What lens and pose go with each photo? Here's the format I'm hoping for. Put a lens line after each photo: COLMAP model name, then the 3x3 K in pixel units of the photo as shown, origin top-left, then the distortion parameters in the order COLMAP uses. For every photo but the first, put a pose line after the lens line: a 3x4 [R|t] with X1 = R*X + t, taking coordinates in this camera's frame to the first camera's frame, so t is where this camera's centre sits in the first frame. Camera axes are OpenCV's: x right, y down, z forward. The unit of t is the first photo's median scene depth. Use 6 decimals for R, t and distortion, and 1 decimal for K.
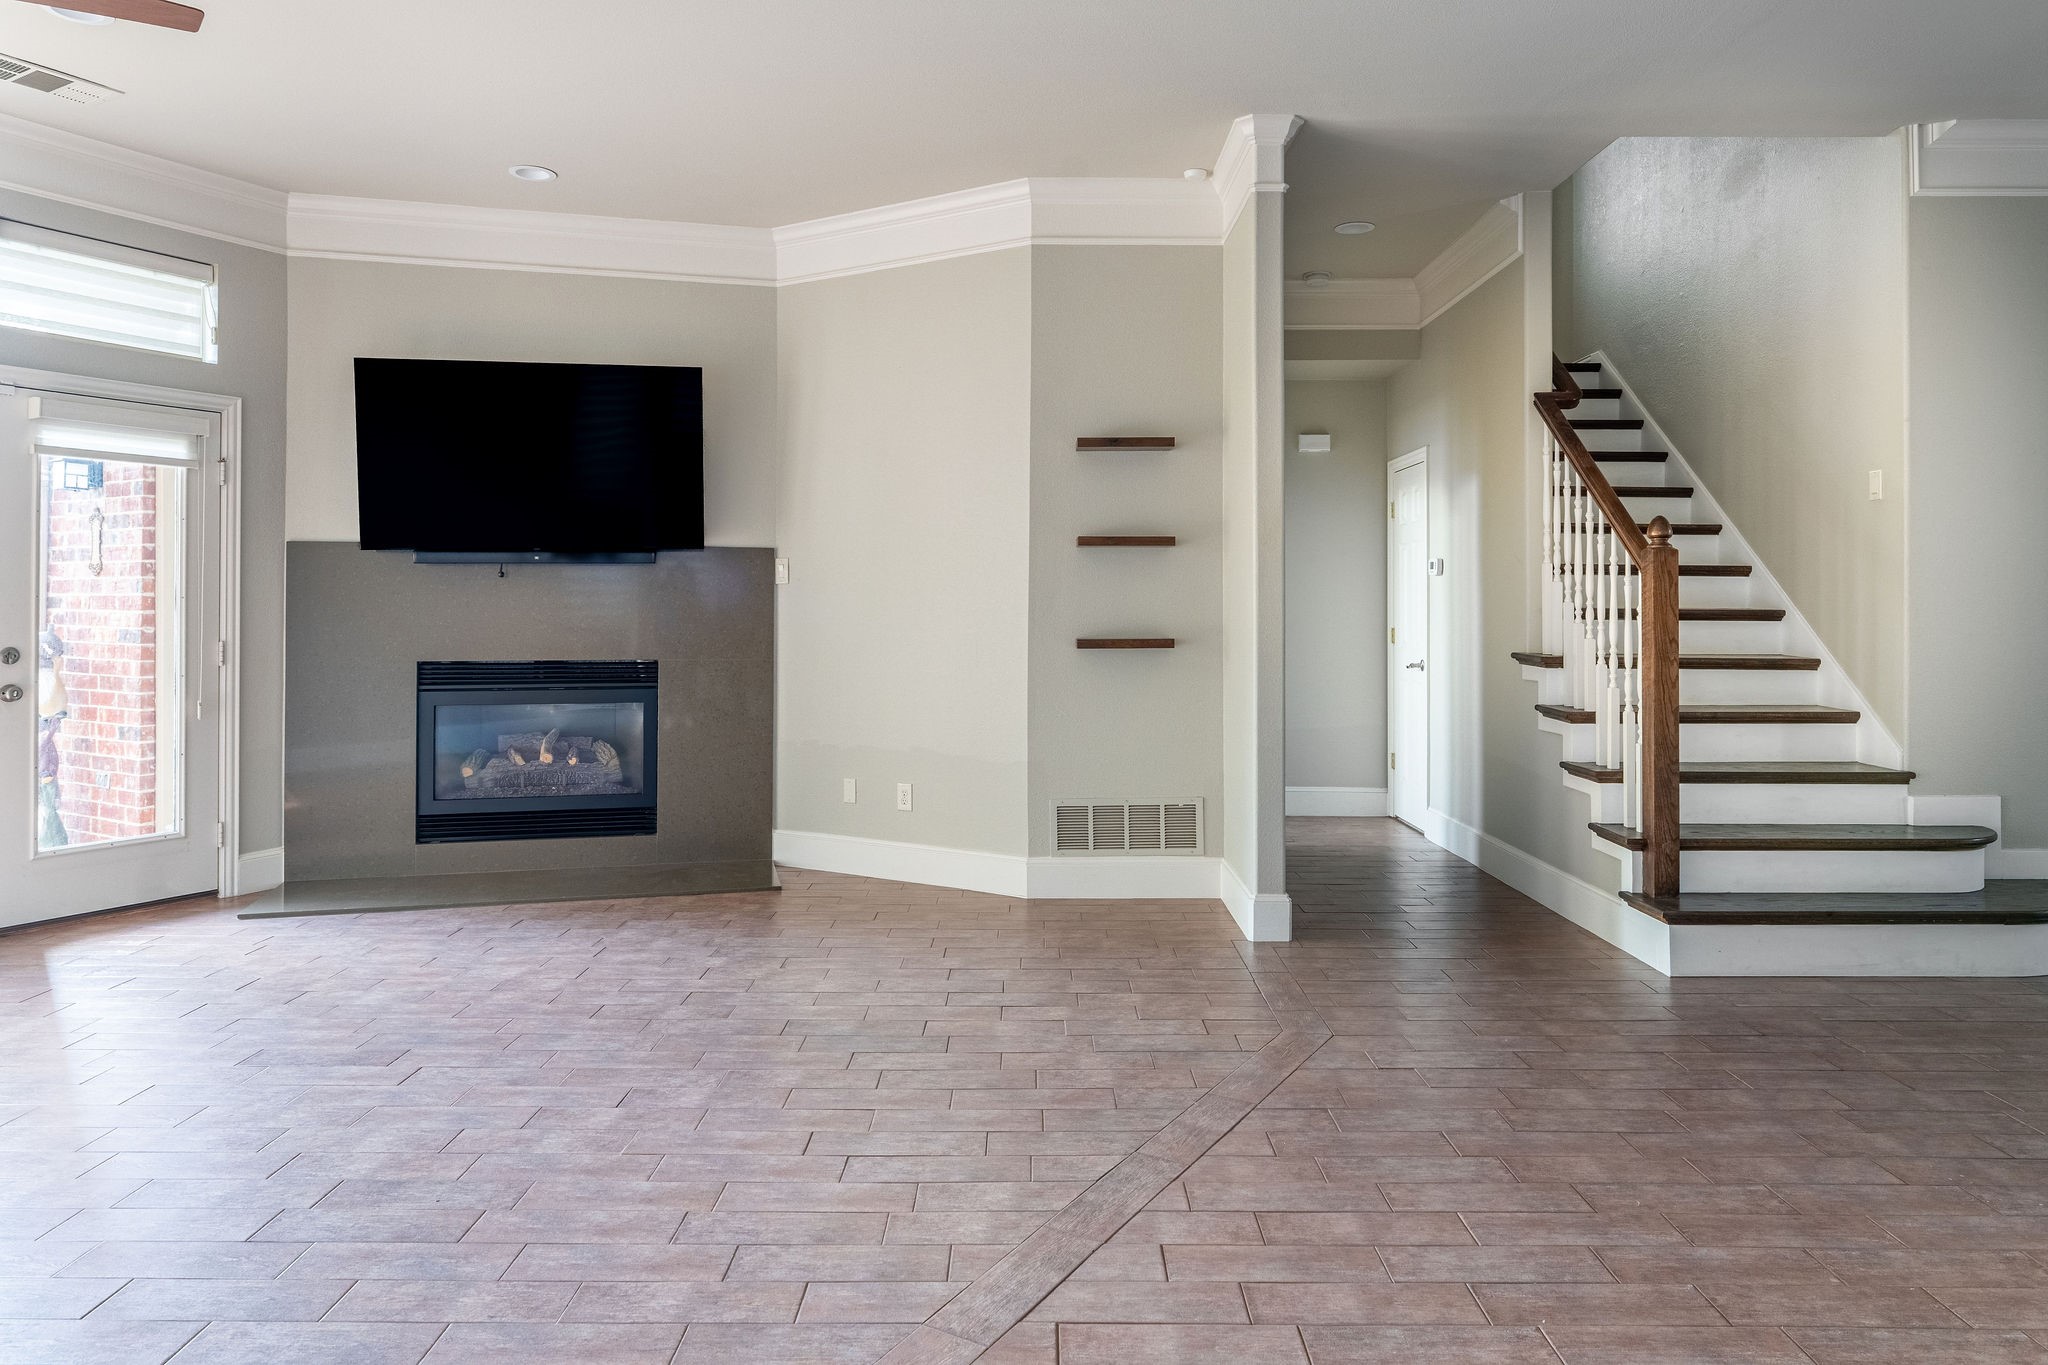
lens RADIAL K [[1235.9, 0, 995.0], [0, 1235.9, 631.4], [0, 0, 1]] dist [-0.005575, 0.004276]
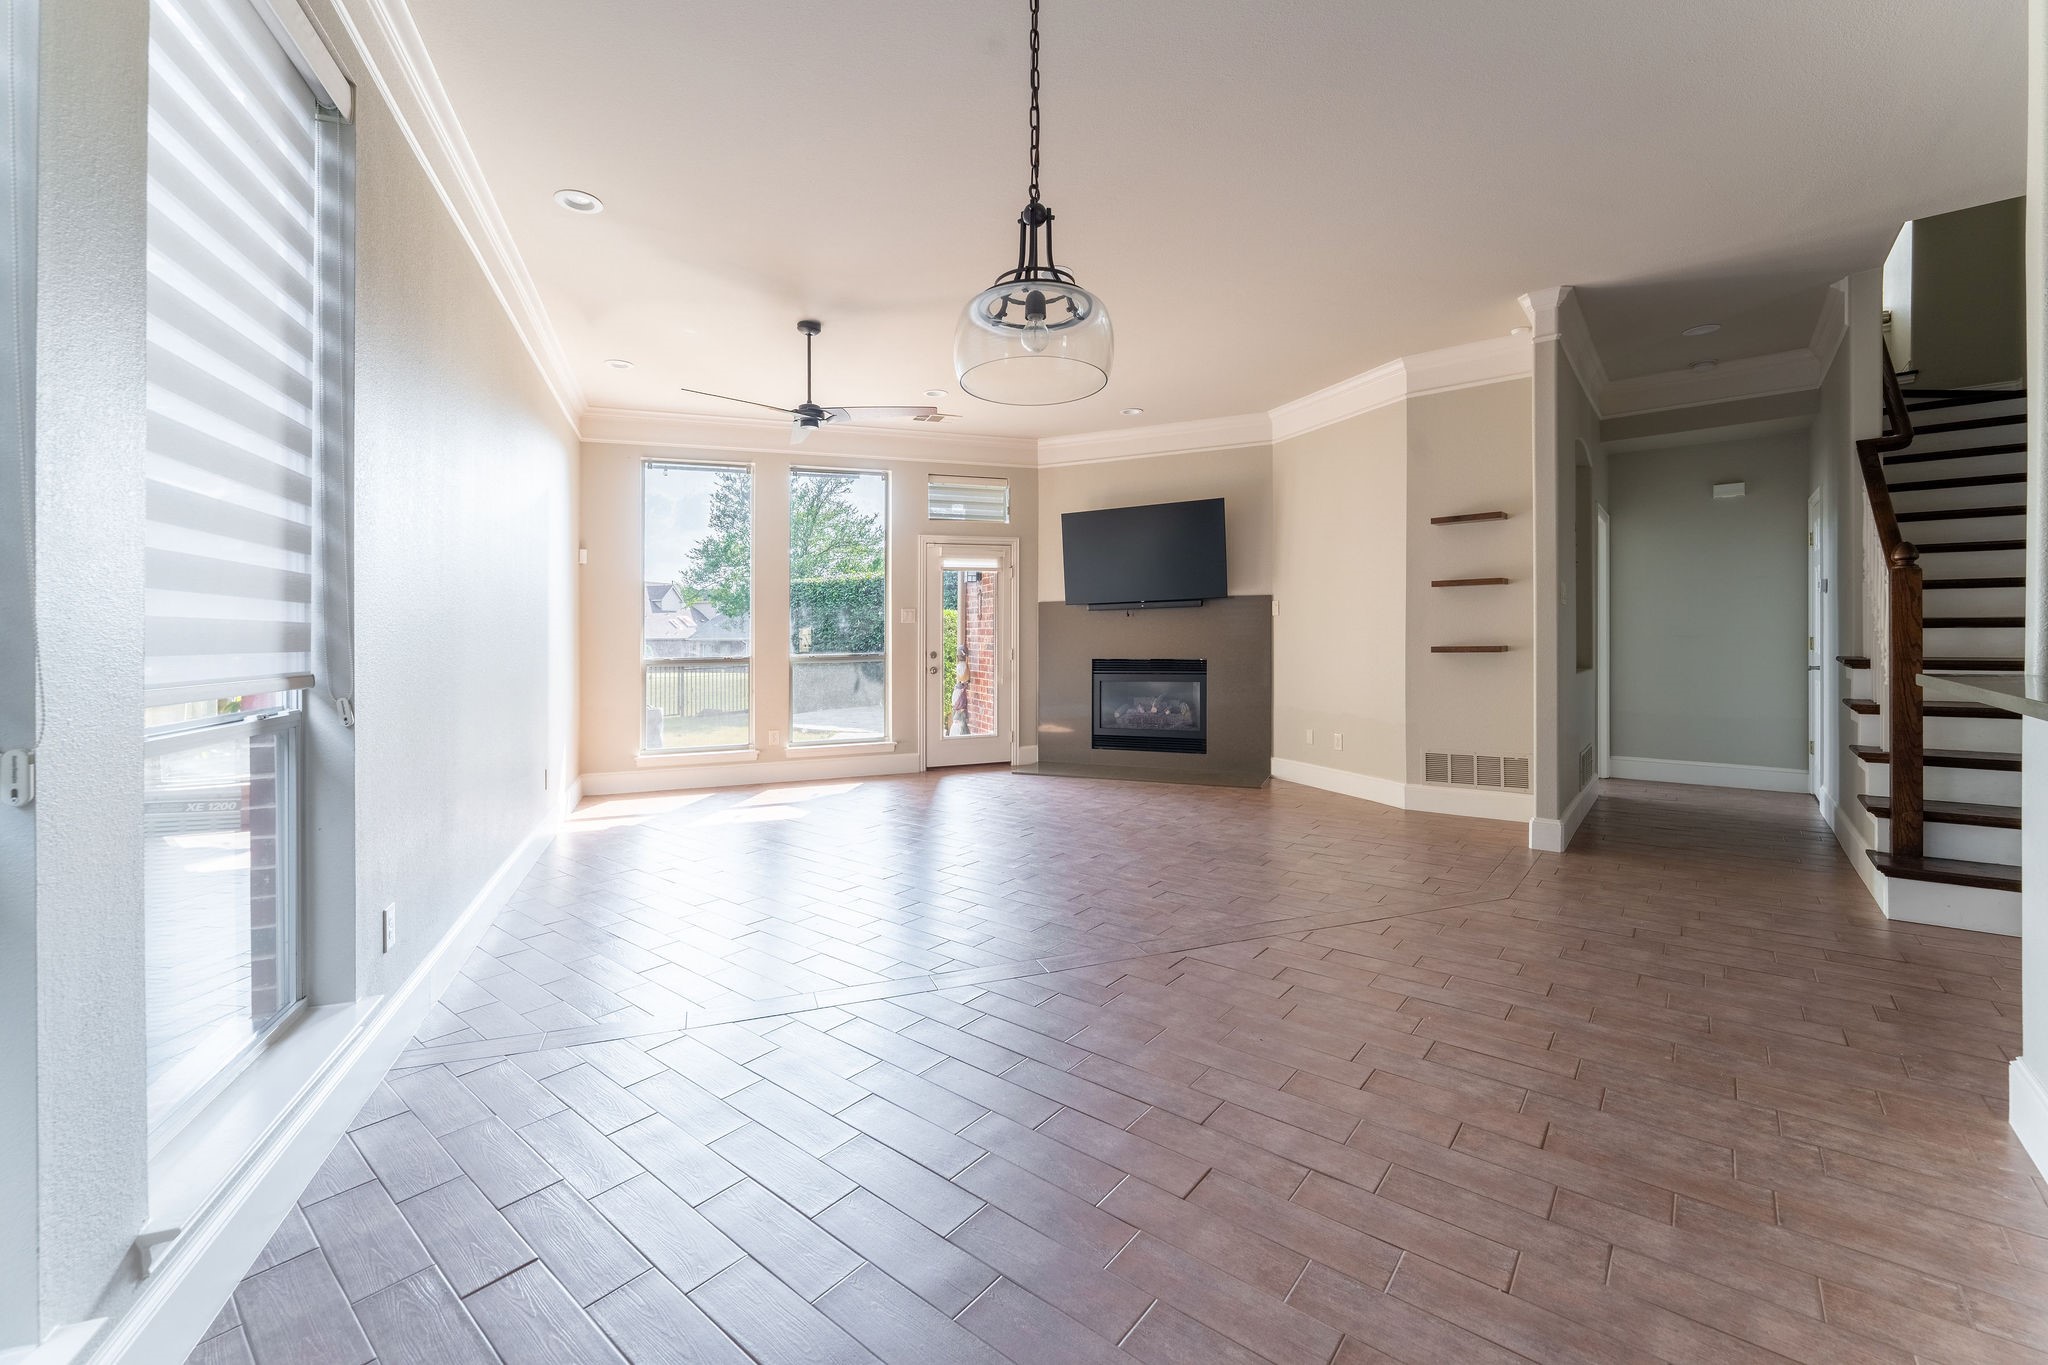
lens RADIAL K [[812.2, 0, 1033.4], [0, 812.2, 642.6], [0, 0, 1]] dist [0.001652, -0.001100]
pose [[0.790775, -0.006949, -0.612068, 0.289402], [0.005216, 0.999976, -0.004614, 0.003513], [0.612085, 0.000456, 0.790792, -0.122344]]
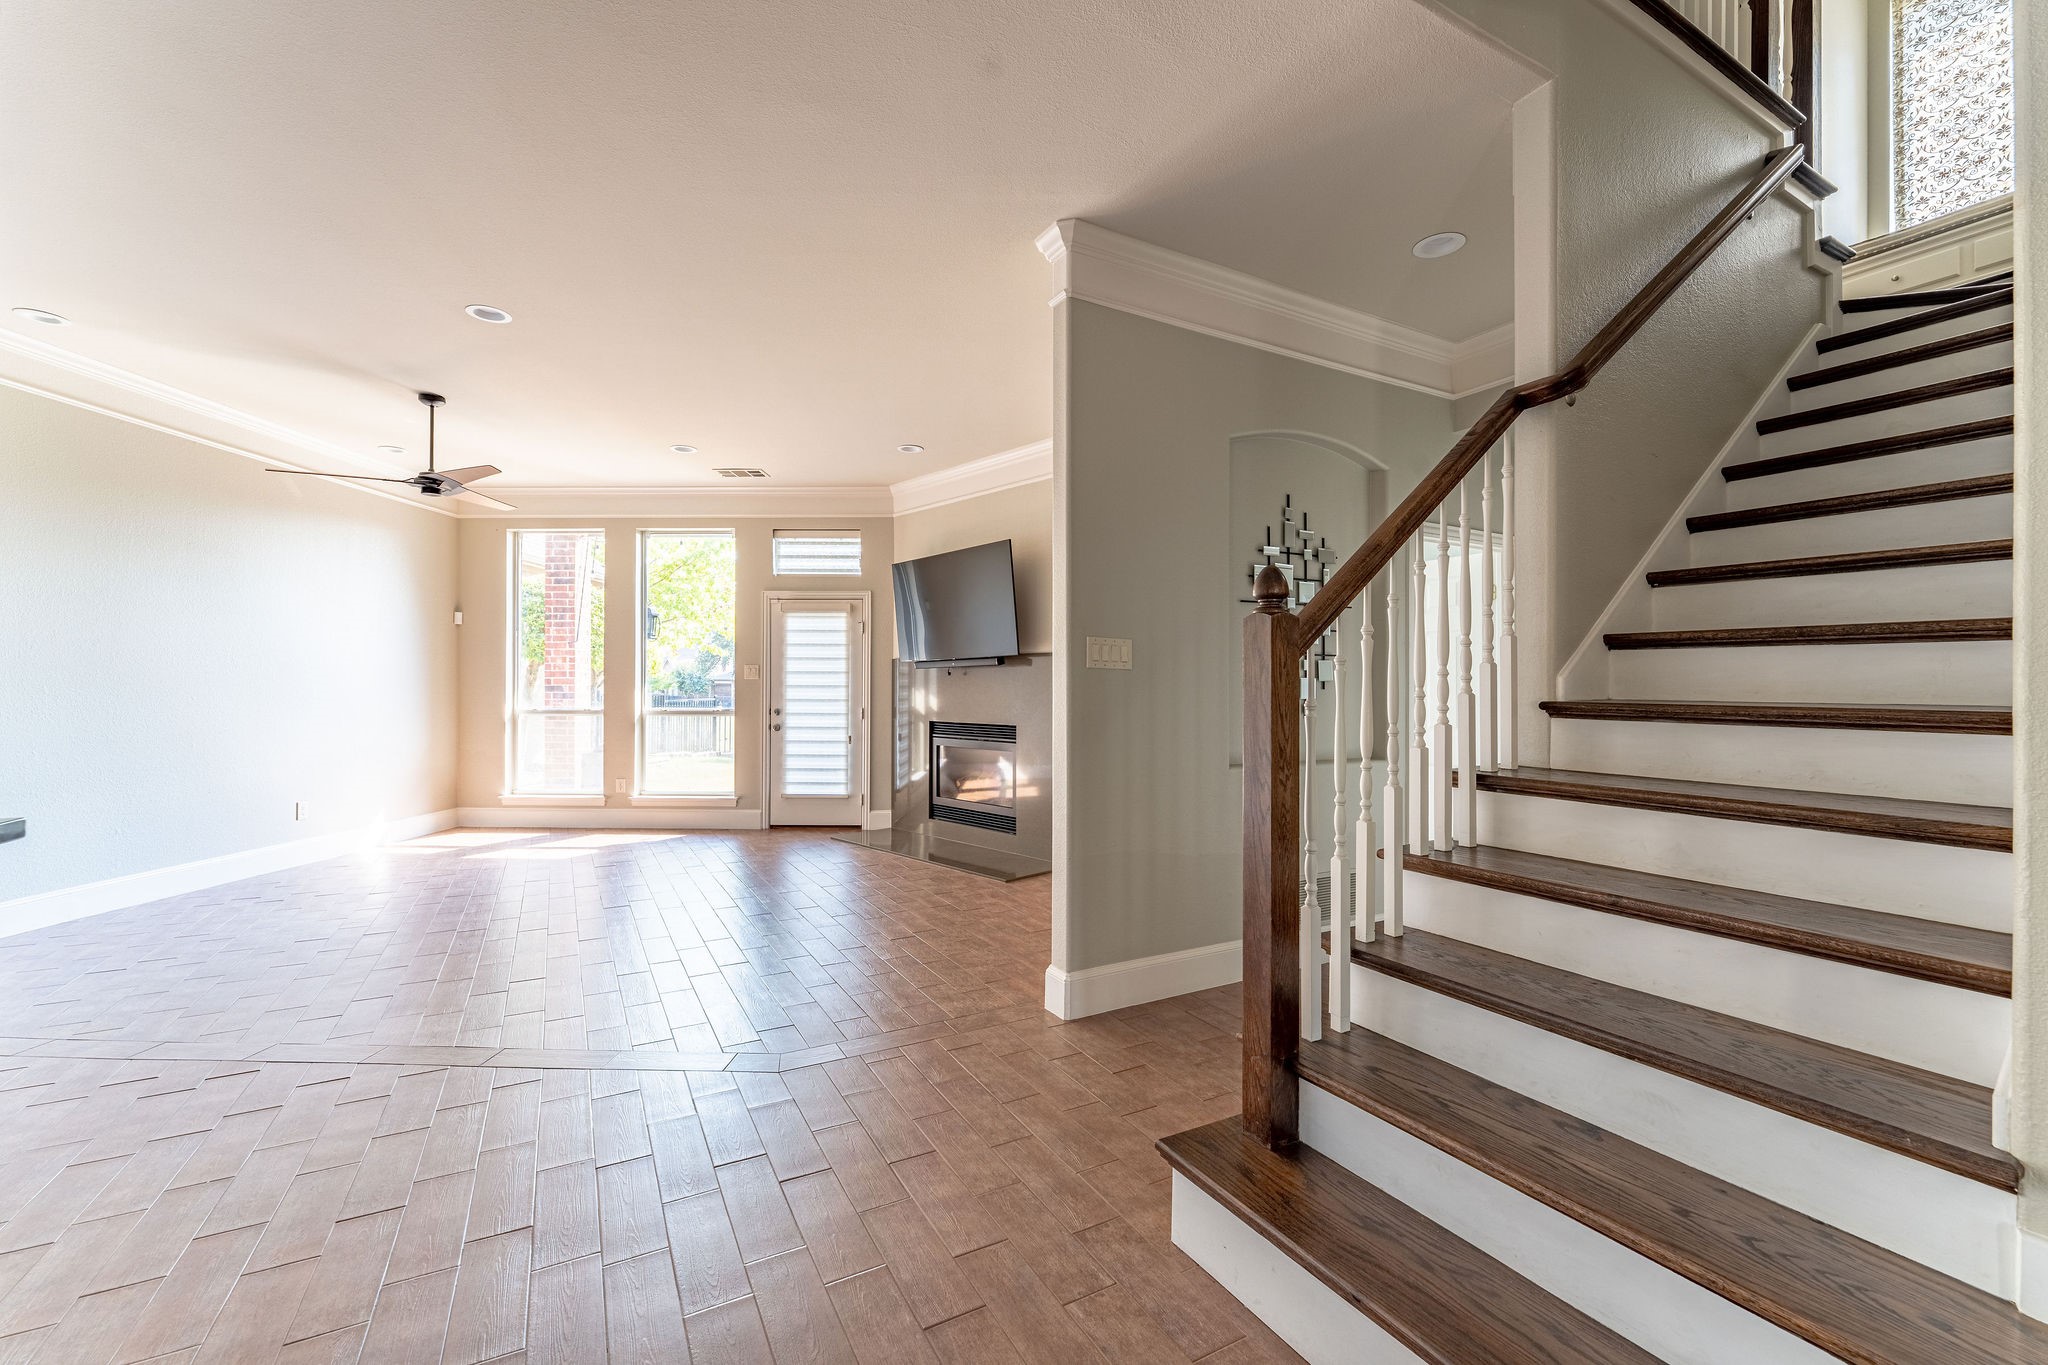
lens RADIAL K [[812.2, 0, 1011.4], [0, 812.2, 685.1], [0, 0, 1]] dist [0.001652, -0.001100]
pose [[0.503451, 0.000566, -0.864023, 0.685492], [-0.017589, 0.999799, -0.009593, -0.021351], [0.863845, 0.020027, 0.503360, 0.519194]]
